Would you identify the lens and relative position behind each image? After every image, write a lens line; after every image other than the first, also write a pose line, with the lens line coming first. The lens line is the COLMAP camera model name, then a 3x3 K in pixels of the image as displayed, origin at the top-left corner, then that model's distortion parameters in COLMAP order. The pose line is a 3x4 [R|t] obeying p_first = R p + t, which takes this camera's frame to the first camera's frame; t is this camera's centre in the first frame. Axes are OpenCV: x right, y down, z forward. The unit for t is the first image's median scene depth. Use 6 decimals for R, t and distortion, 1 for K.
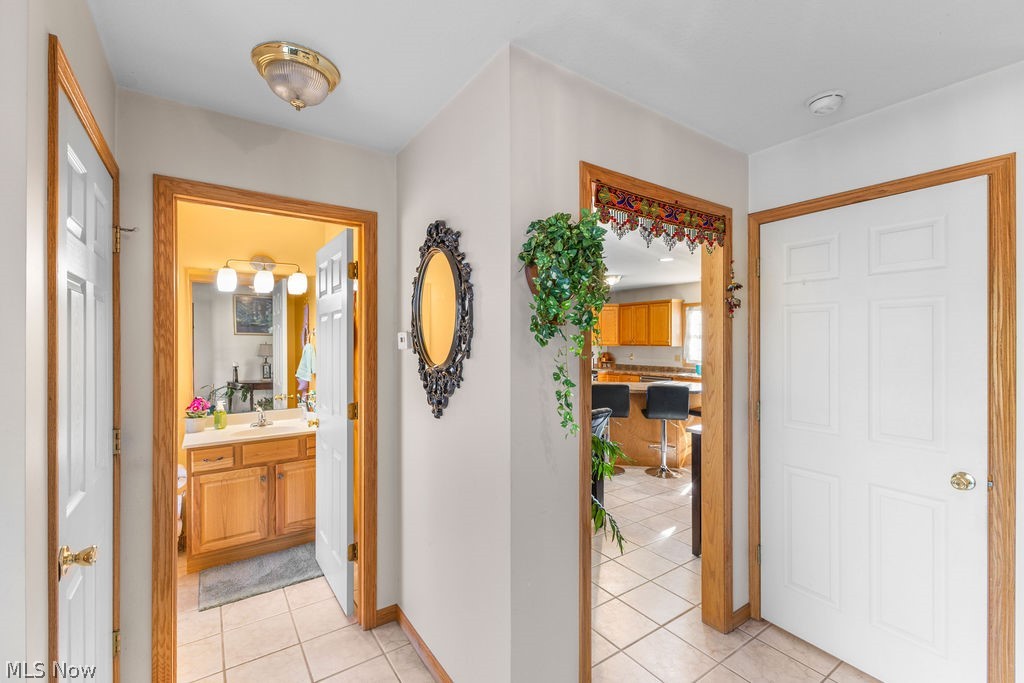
lens RADIAL K [[442.2, 0, 512.0], [0, 442.2, 341.5], [0, 0, 1]] dist [0.009963, -0.000152]
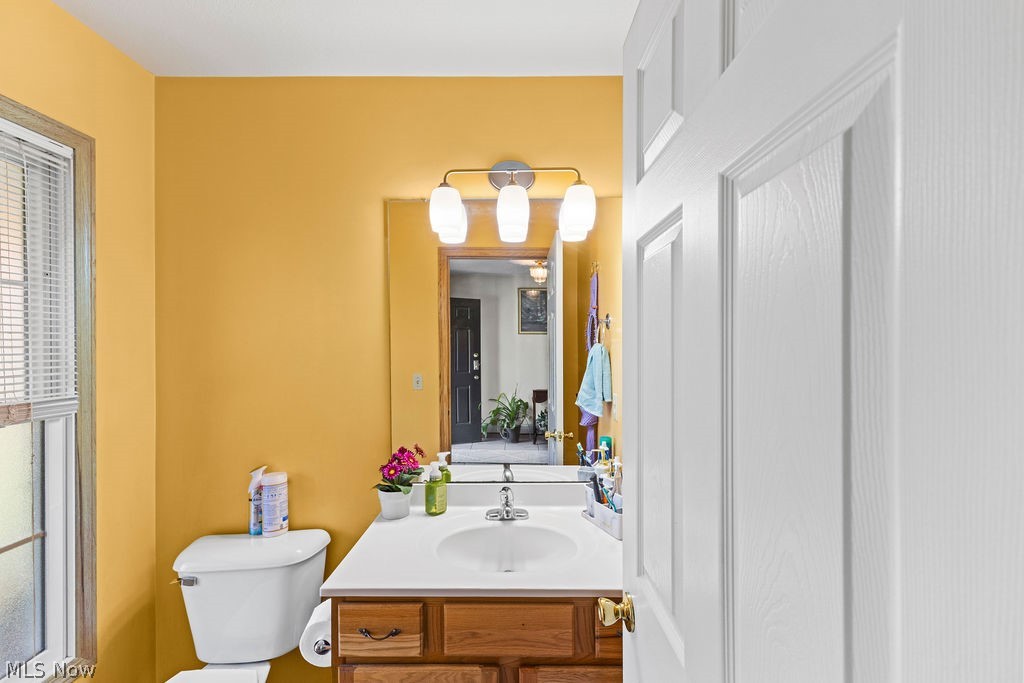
lens RADIAL K [[434.9, 0, 512.0], [0, 434.9, 341.5], [0, 0, 1]] dist [0.001267, -0.006567]
pose [[0.813977, 0.000976, -0.580897, -0.289230], [-0.002806, 0.999994, -0.002251, 0.004365], [0.580891, 0.003462, 0.813974, 0.621607]]
